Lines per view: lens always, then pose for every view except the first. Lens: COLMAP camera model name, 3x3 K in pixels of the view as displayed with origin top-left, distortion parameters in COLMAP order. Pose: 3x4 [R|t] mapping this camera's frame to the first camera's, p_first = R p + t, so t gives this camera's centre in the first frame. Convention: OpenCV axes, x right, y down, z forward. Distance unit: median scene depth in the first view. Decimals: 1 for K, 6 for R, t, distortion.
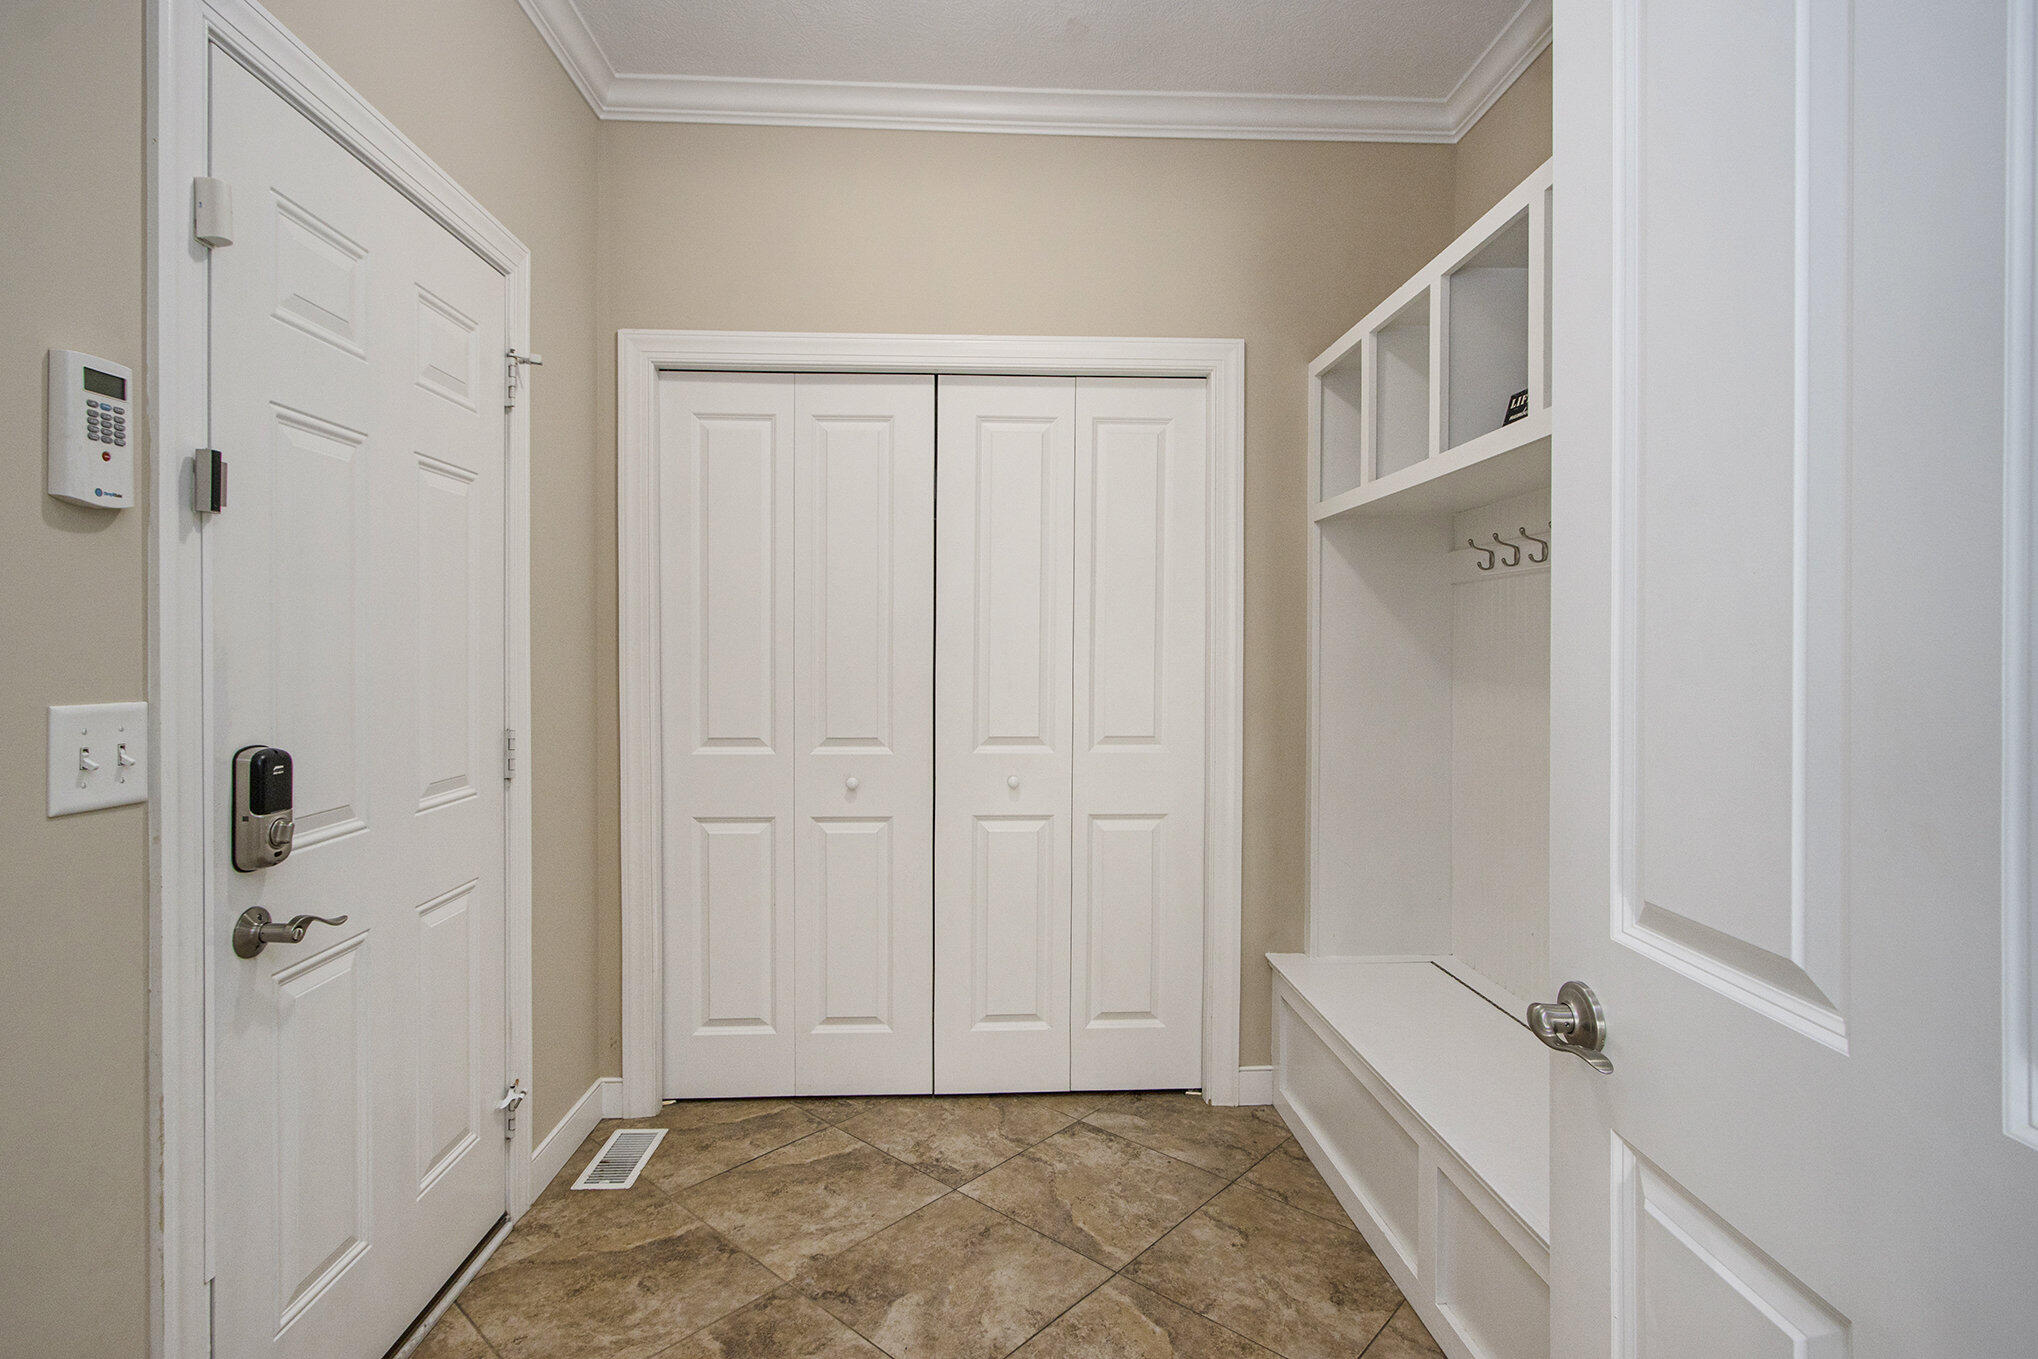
lens RADIAL K [[1024.8, 0, 1019.2], [0, 1024.8, 659.1], [0, 0, 1]] dist [-0.000759, -0.000144]
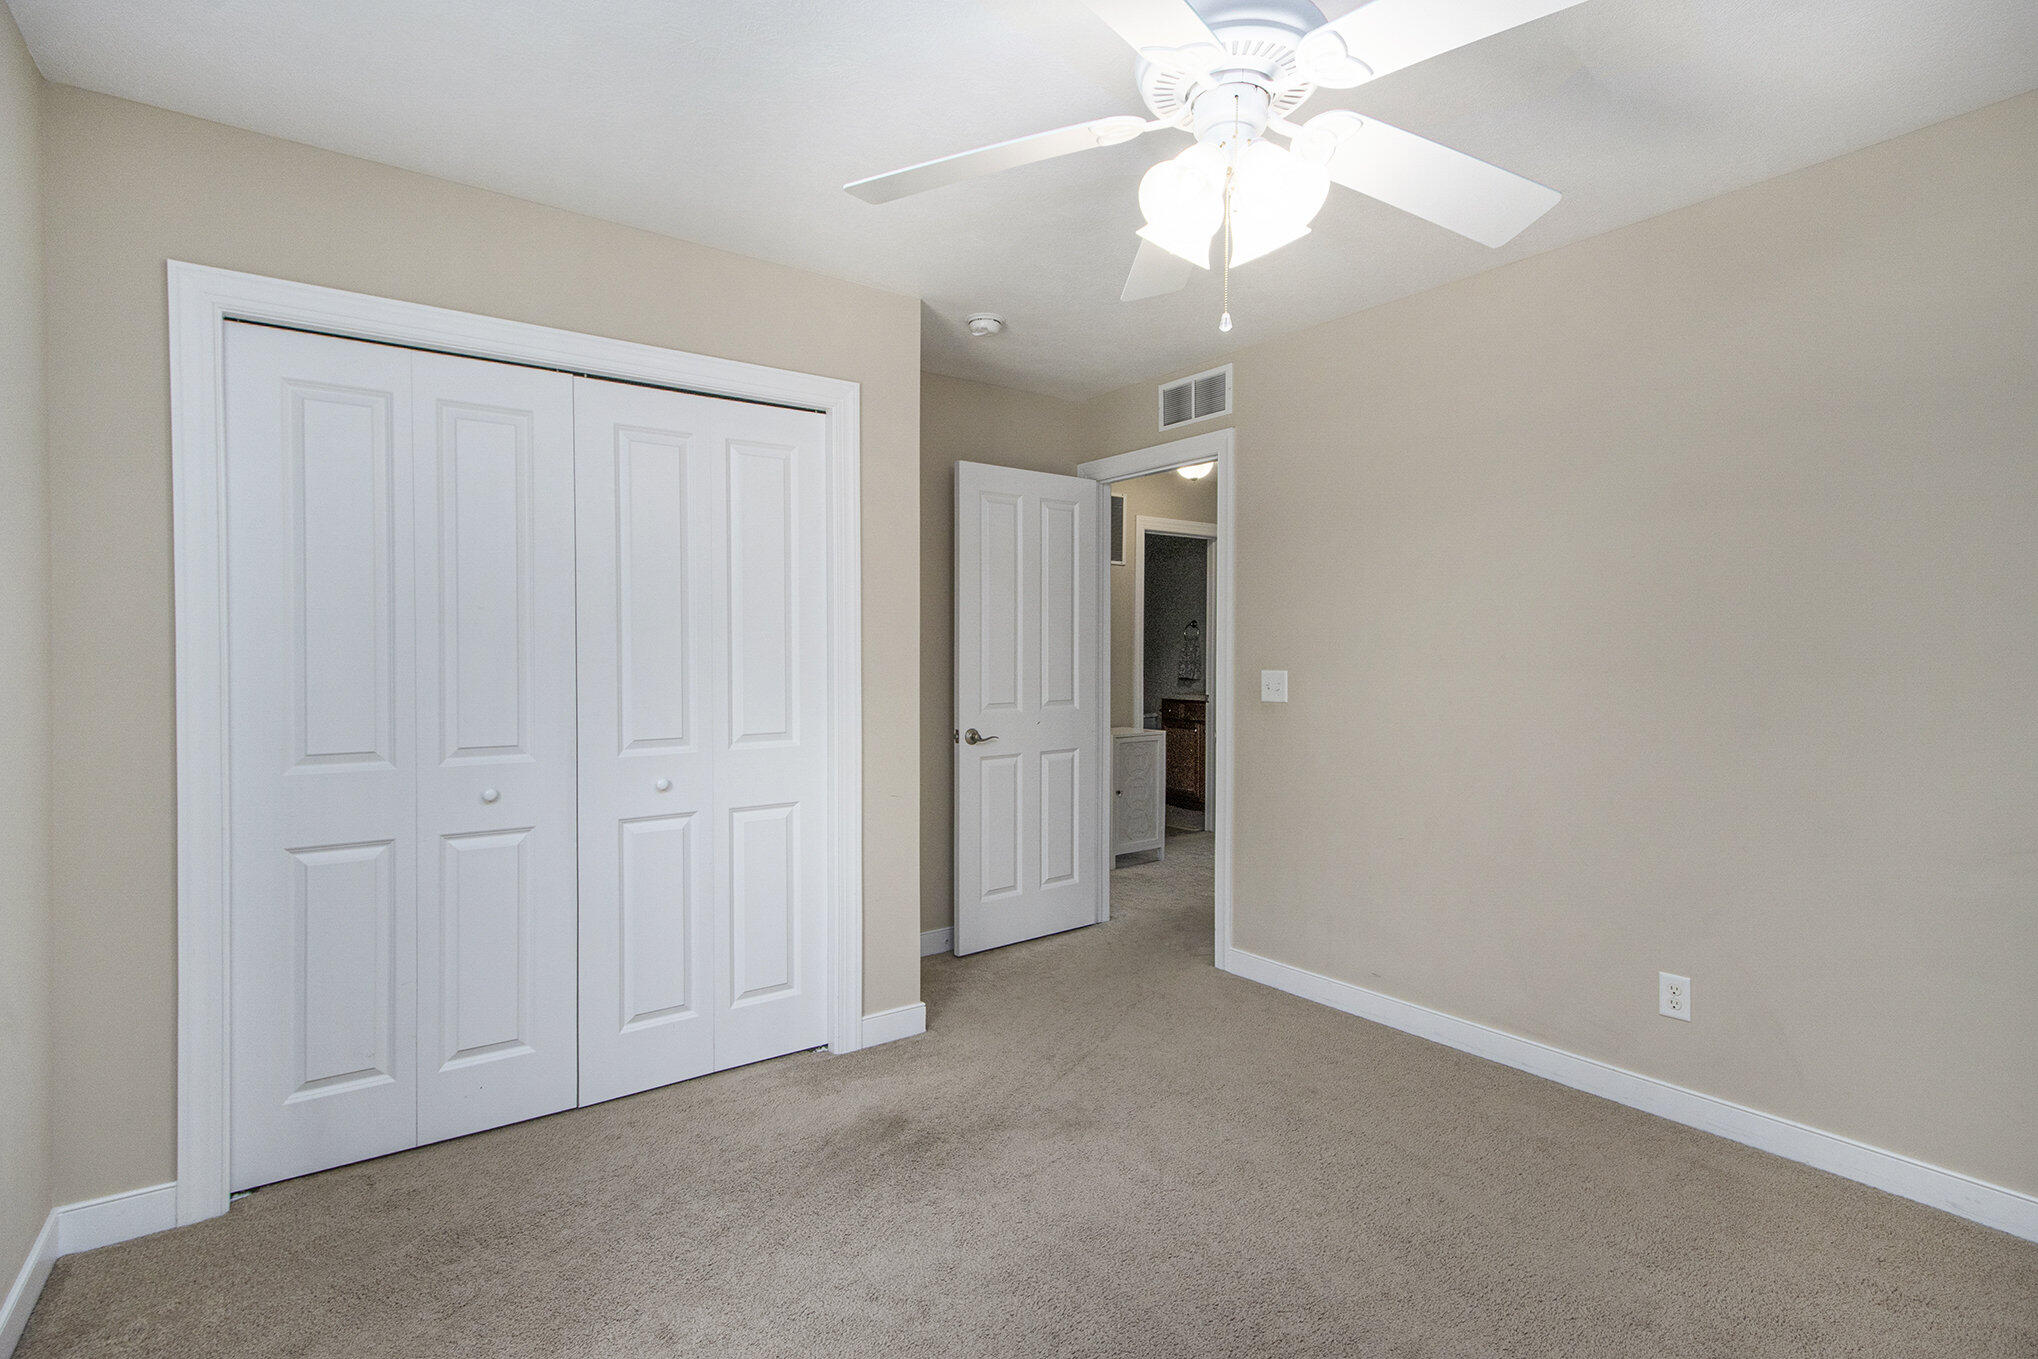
lens RADIAL K [[973.8, 0, 1029.4], [0, 973.8, 671.4], [0, 0, 1]] dist [-0.005902, 0.005170]
pose [[0.836429, -0.008428, 0.548011, -0.226482], [0.002712, 0.999933, 0.011239, 0.000296], [-0.548069, -0.007914, 0.836396, -0.010231]]
